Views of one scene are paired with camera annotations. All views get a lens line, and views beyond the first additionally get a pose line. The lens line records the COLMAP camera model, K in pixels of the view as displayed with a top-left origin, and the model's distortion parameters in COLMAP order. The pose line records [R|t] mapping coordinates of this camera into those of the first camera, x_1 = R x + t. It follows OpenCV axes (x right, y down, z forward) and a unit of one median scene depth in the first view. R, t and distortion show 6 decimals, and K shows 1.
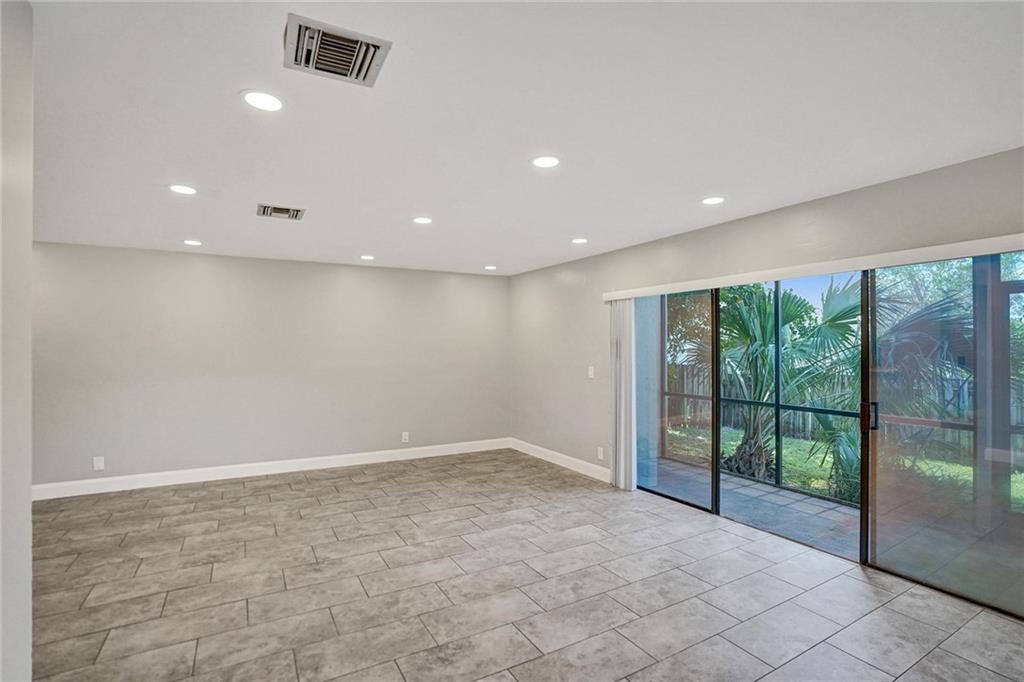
lens RADIAL K [[489.6, 0, 514.9], [0, 489.6, 347.3], [0, 0, 1]] dist [-0.062699, 0.026122]
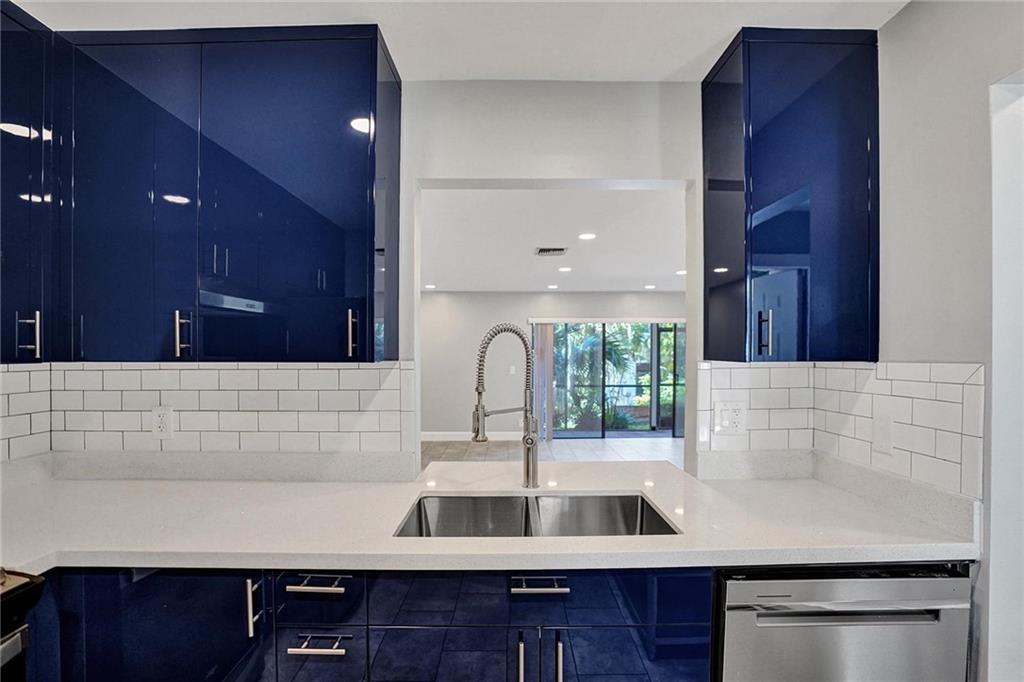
lens RADIAL K [[483.6, 0, 517.7], [0, 483.6, 346.0], [0, 0, 1]] dist [-0.070187, 0.025481]
pose [[0.476892, 0.015113, 0.878832, -1.469951], [0.001474, 0.999837, -0.017994, 0.007277], [-0.878961, 0.009877, 0.476792, 0.370318]]
